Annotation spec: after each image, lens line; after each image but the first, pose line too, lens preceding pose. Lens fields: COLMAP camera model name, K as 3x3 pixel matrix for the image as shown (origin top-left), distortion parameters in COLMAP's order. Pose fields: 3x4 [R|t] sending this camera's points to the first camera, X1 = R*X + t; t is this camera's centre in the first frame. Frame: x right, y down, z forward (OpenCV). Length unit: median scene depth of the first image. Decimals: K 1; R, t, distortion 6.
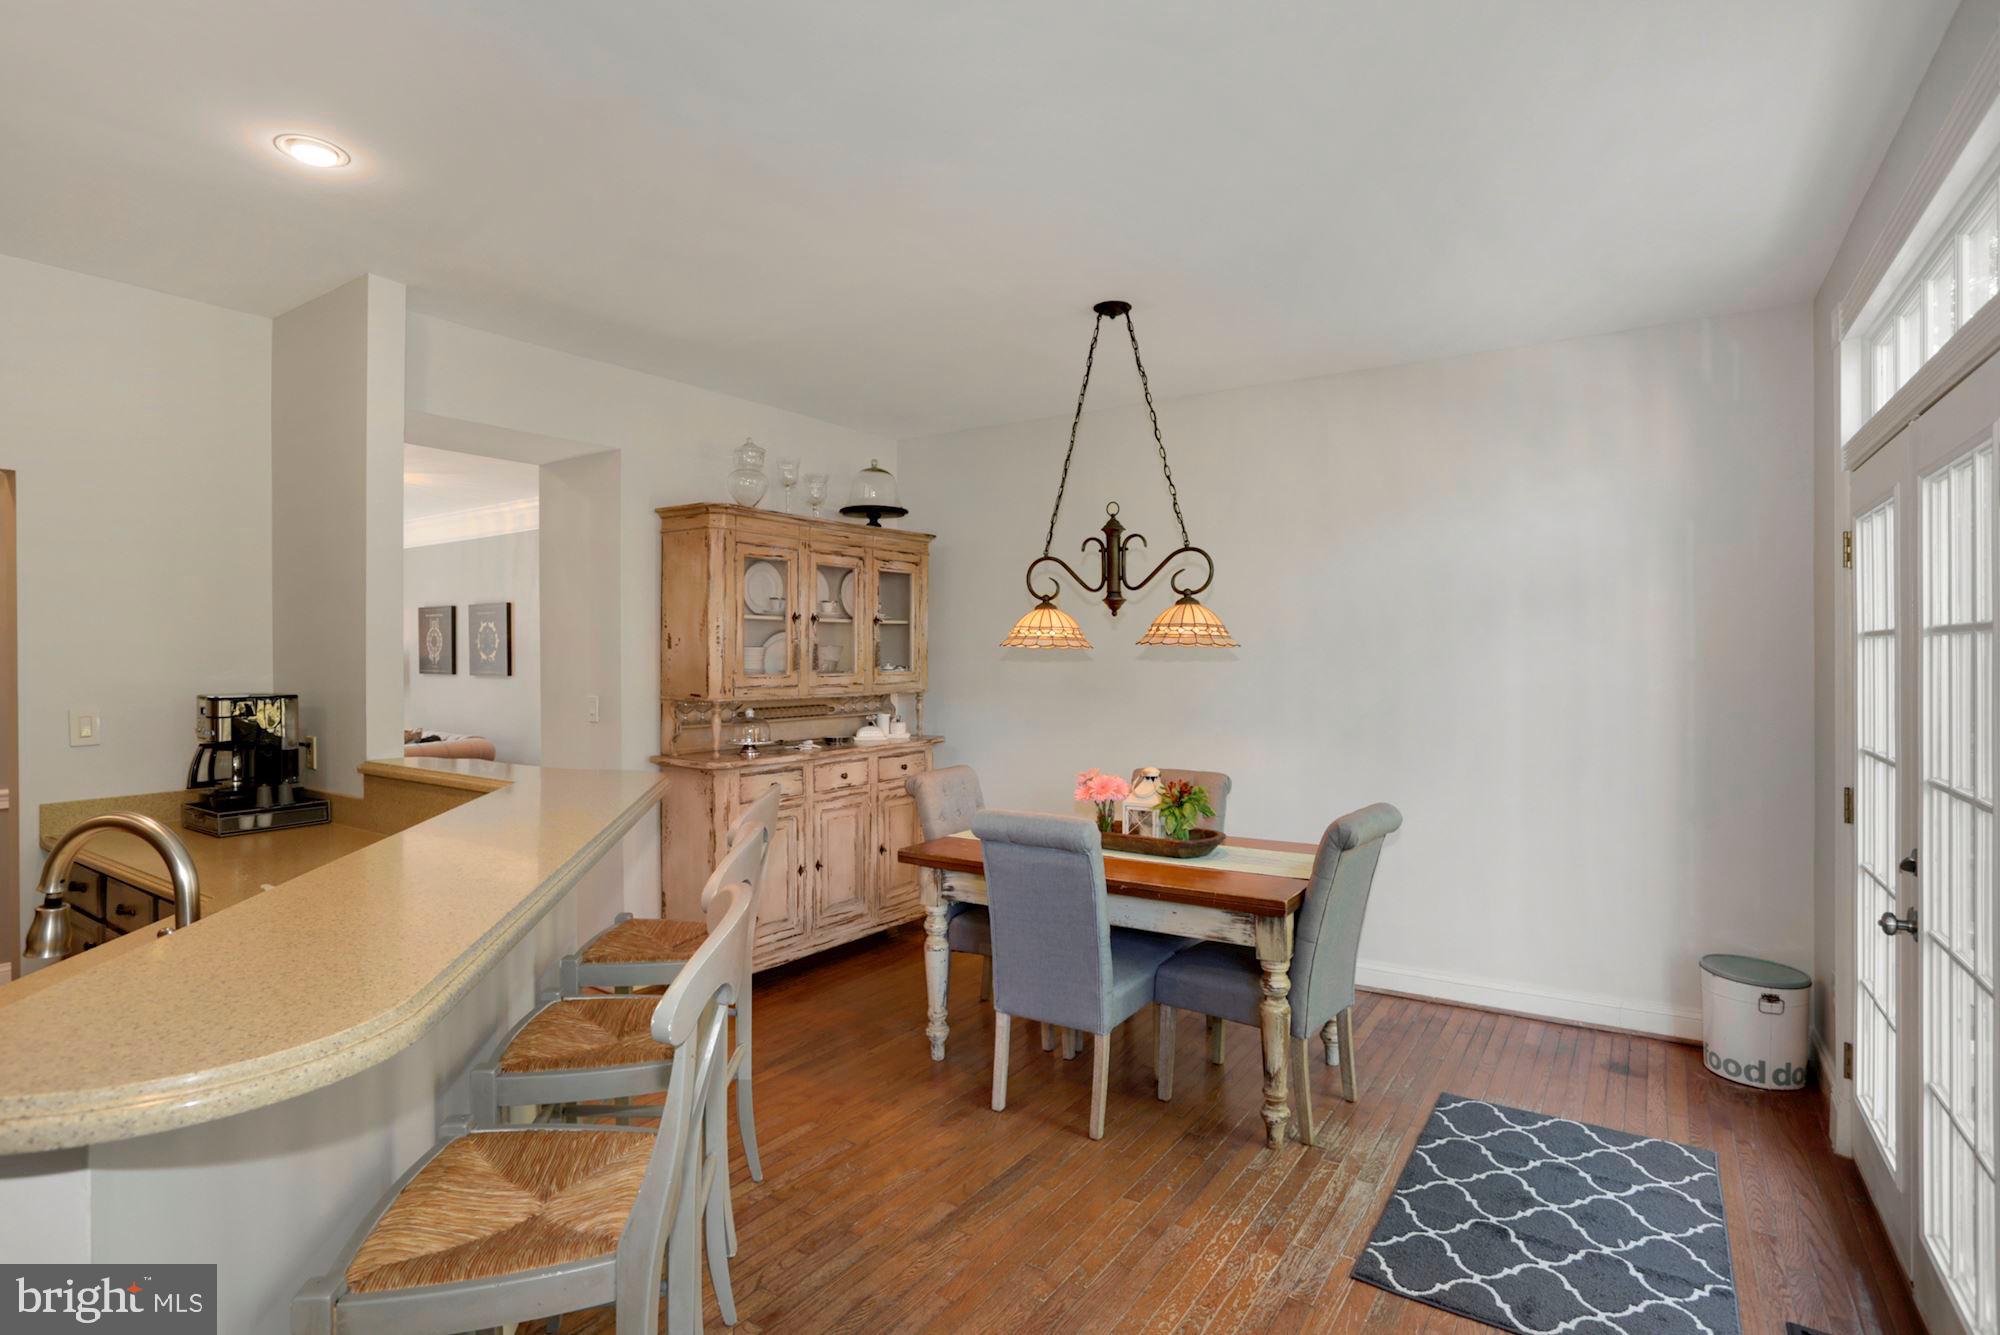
lens RADIAL K [[995.4, 0, 992.9], [0, 995.4, 663.9], [0, 0, 1]] dist [-0.062651, 0.029218]
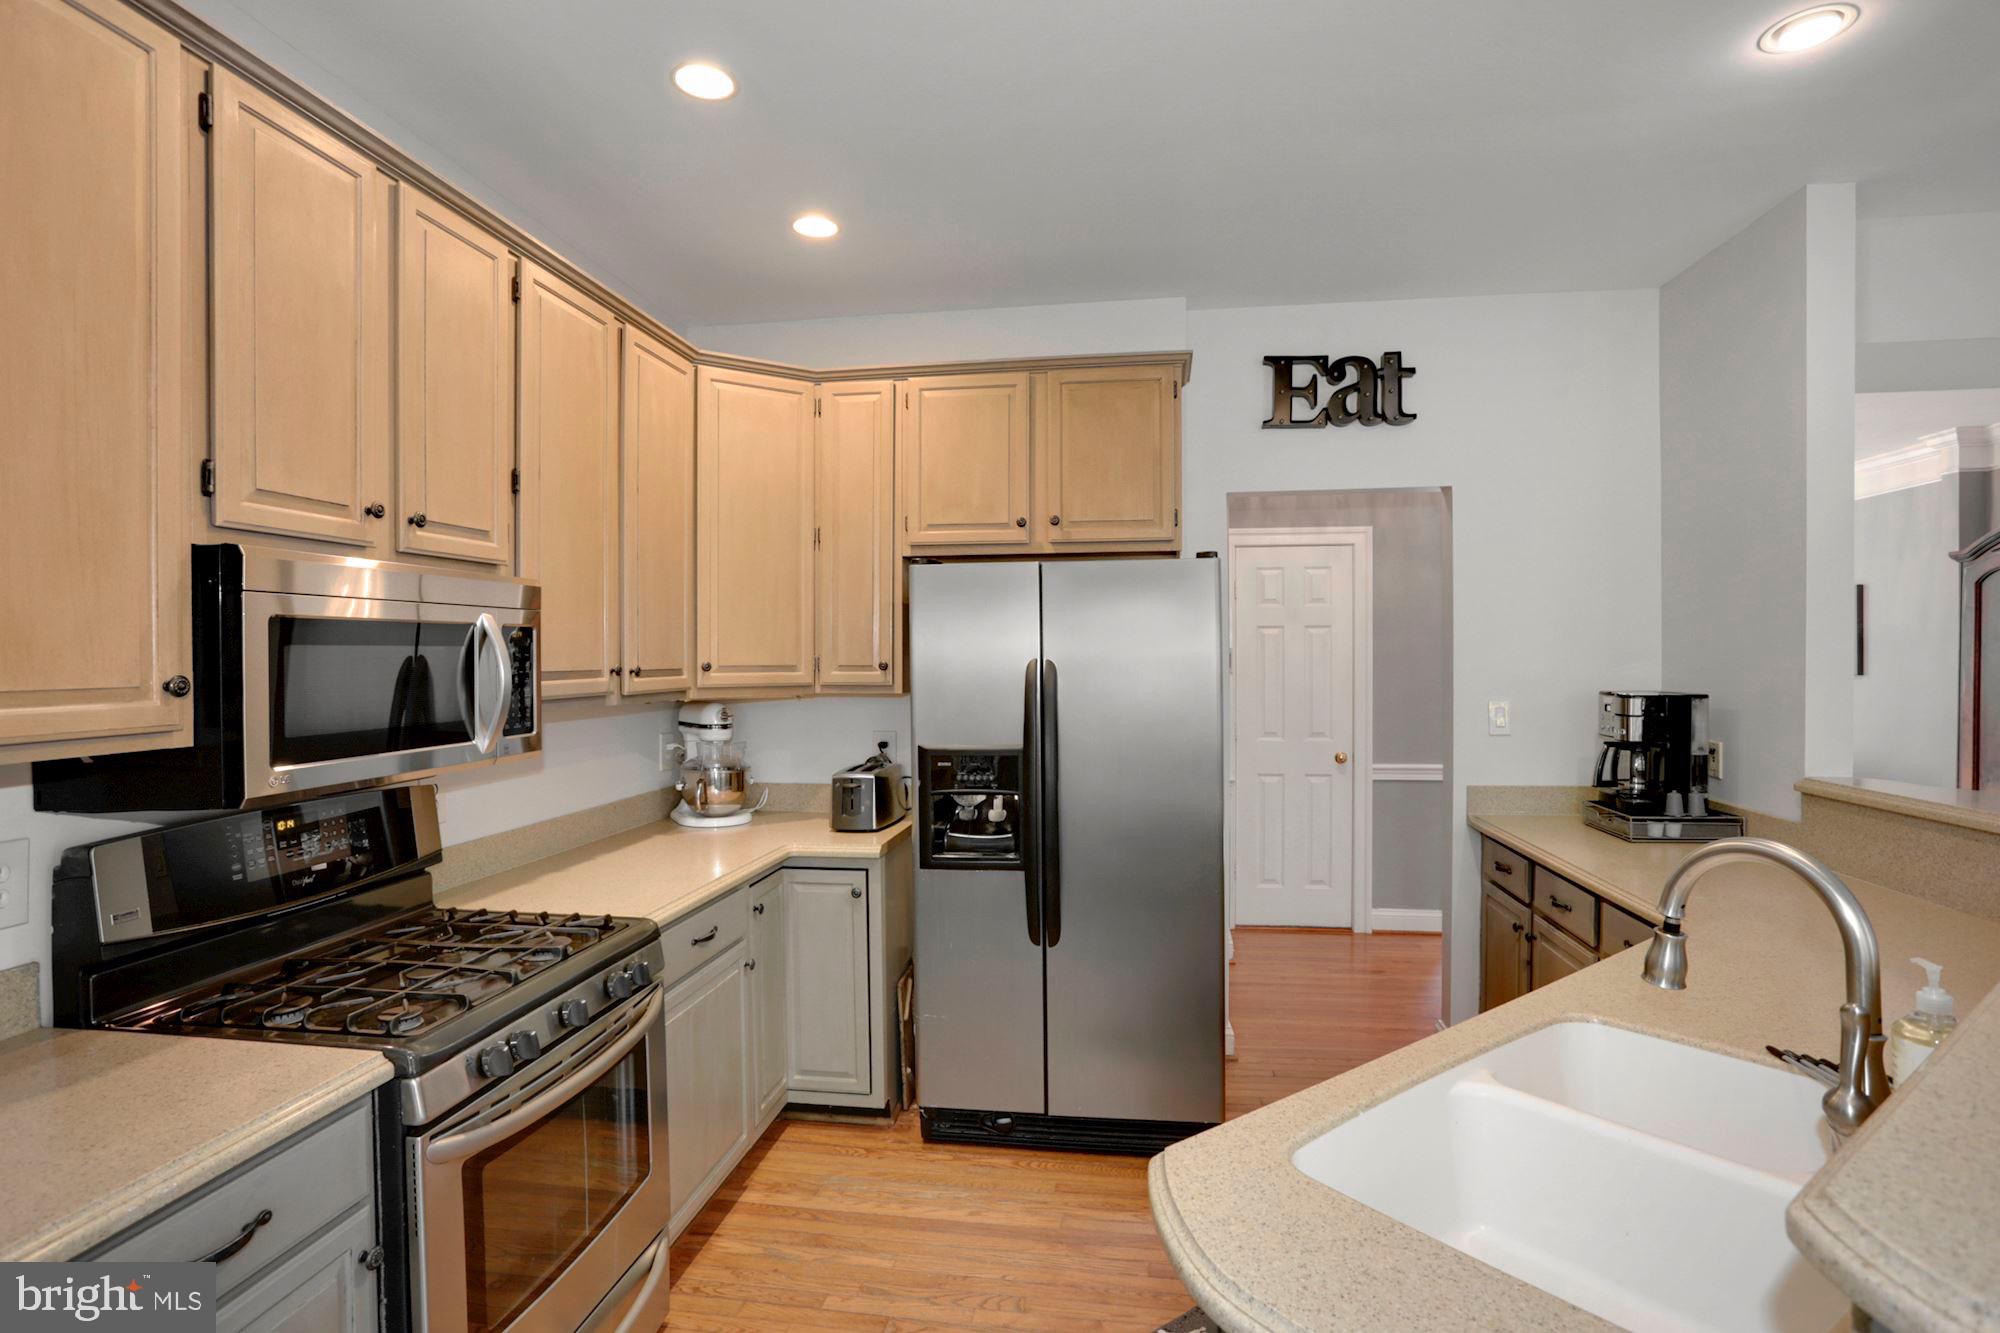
lens RADIAL K [[995.4, 0, 987.4], [0, 995.4, 667.8], [0, 0, 1]] dist [-0.062651, 0.029218]
pose [[0.425906, 0.012219, -0.904685, -0.179824], [-0.004236, 0.999925, 0.011511, 0.000184], [0.904758, -0.001070, 0.425925, 0.019483]]
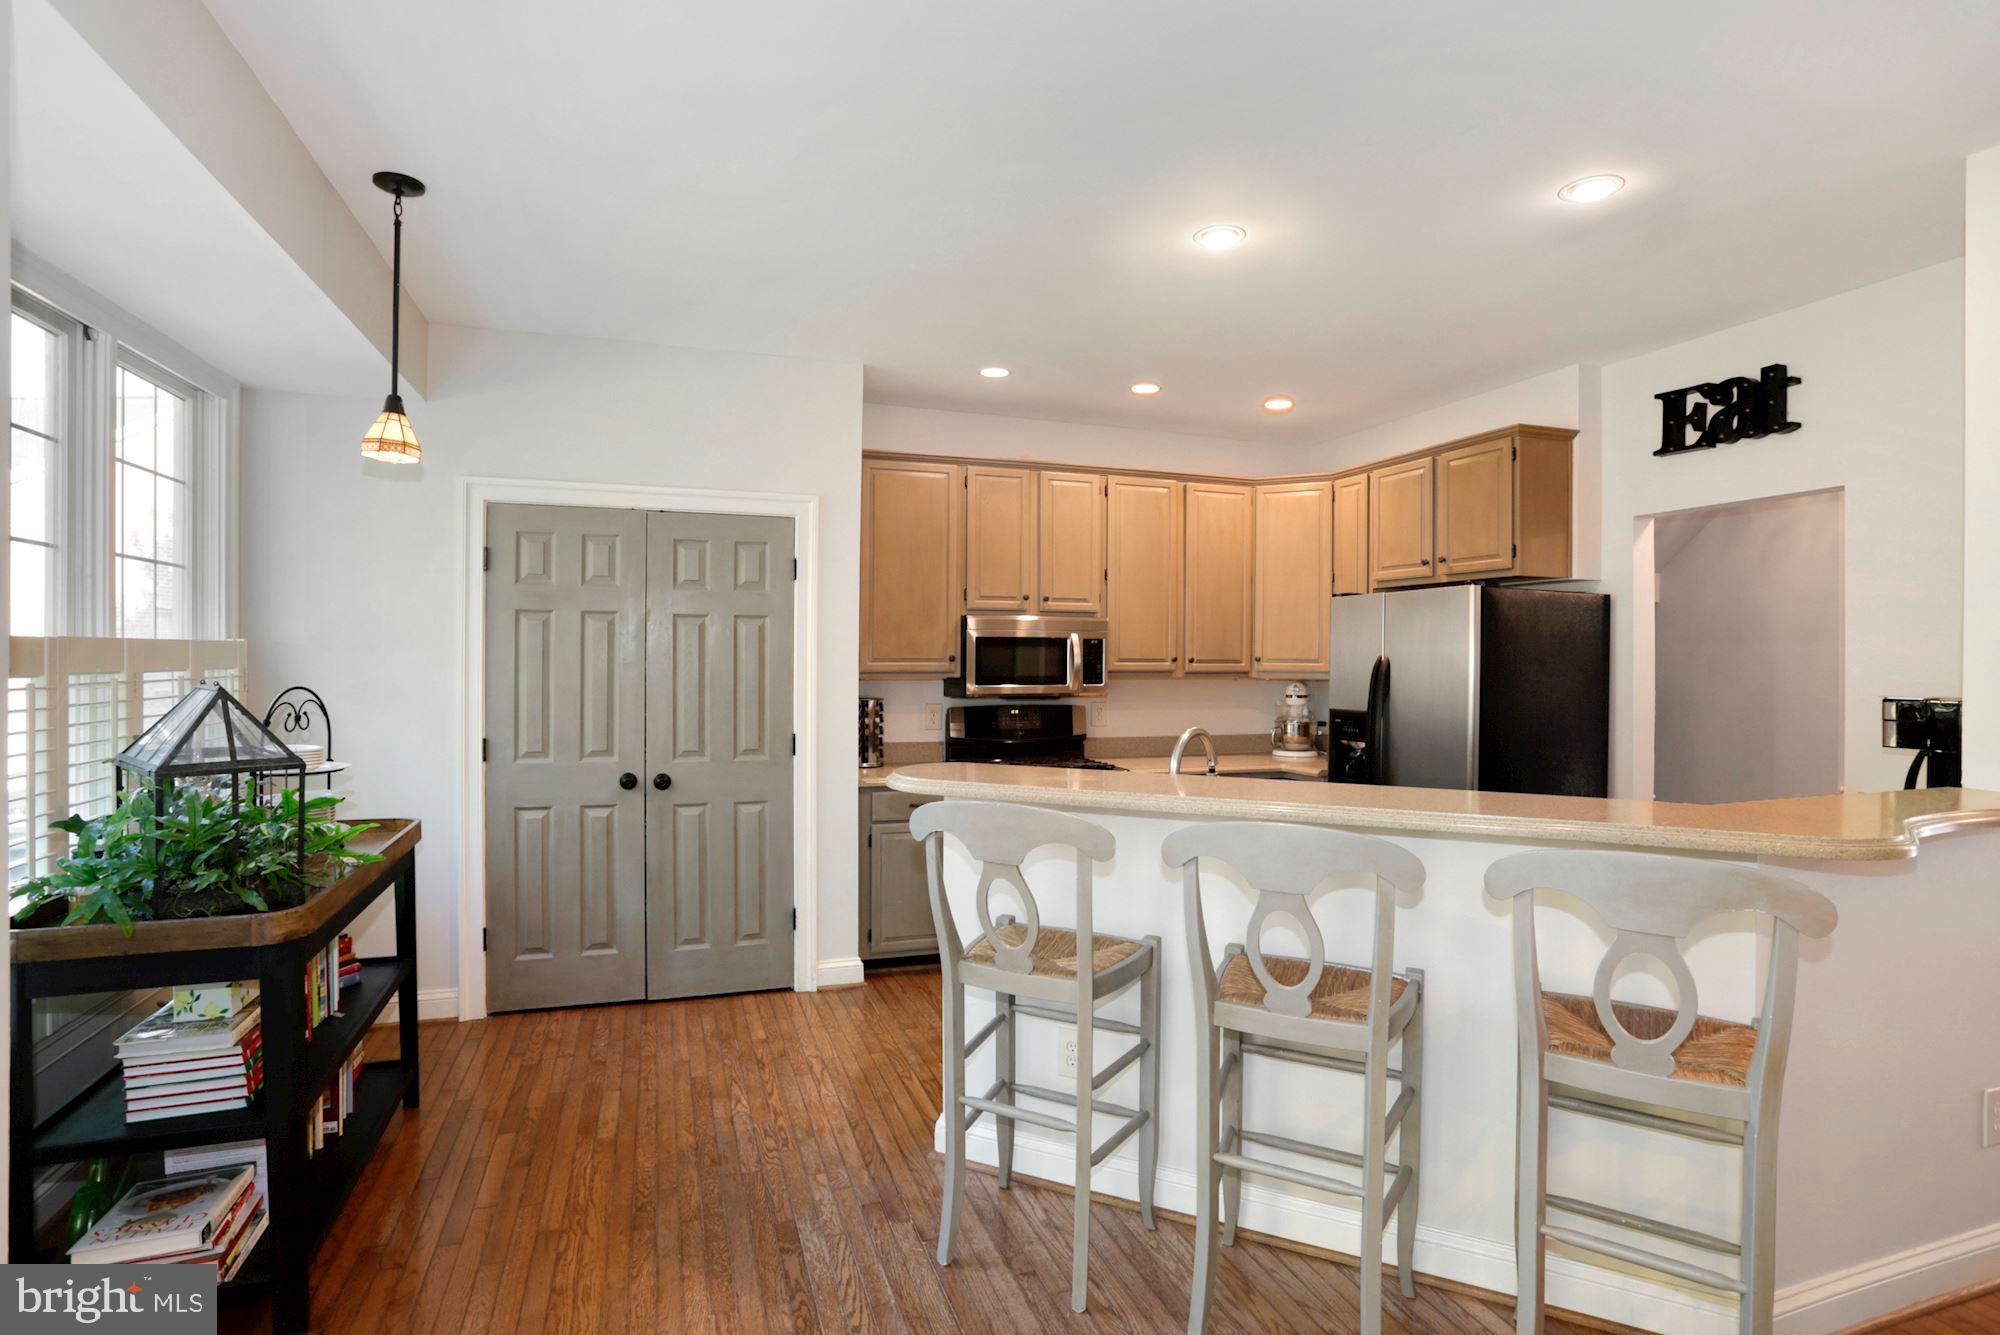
lens RADIAL K [[1026.6, 0, 990.6], [0, 1026.6, 639.8], [0, 0, 1]] dist [-0.011375, 0.001350]
pose [[-0.599242, -0.012078, -0.800477, 0.430876], [-0.011779, 0.999911, -0.006269, -0.004385], [0.800482, 0.005672, -0.599330, 0.787961]]
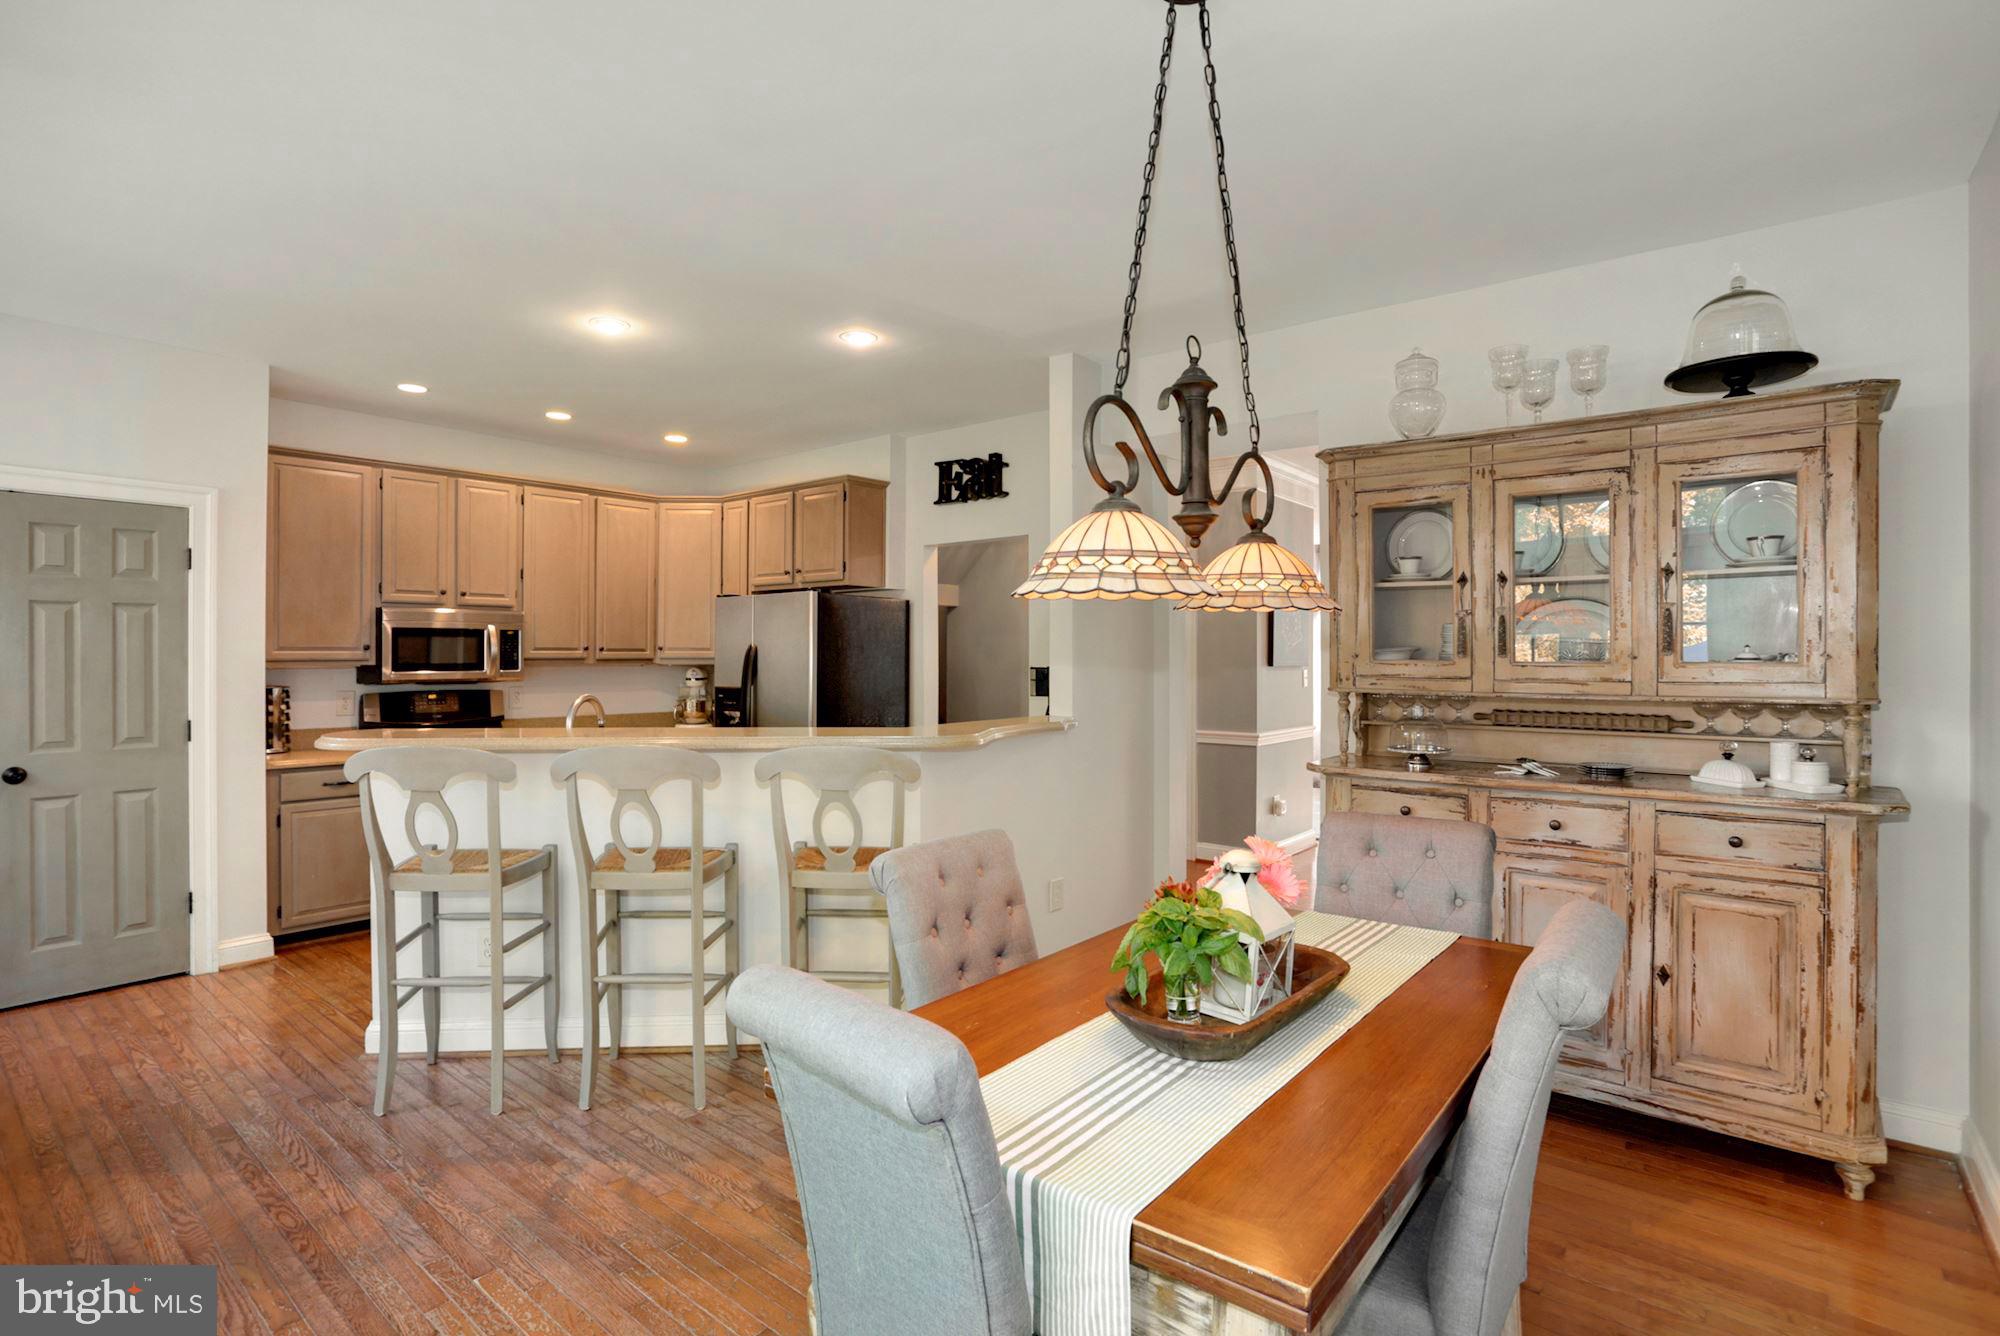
lens RADIAL K [[995.4, 0, 998.2], [0, 995.4, 659.0], [0, 0, 1]] dist [-0.062651, 0.029218]
pose [[-0.091008, 0.007352, -0.995823, 0.672006], [-0.010473, 0.999910, 0.008339, 0.008632], [0.995795, 0.011188, -0.090923, 0.953624]]
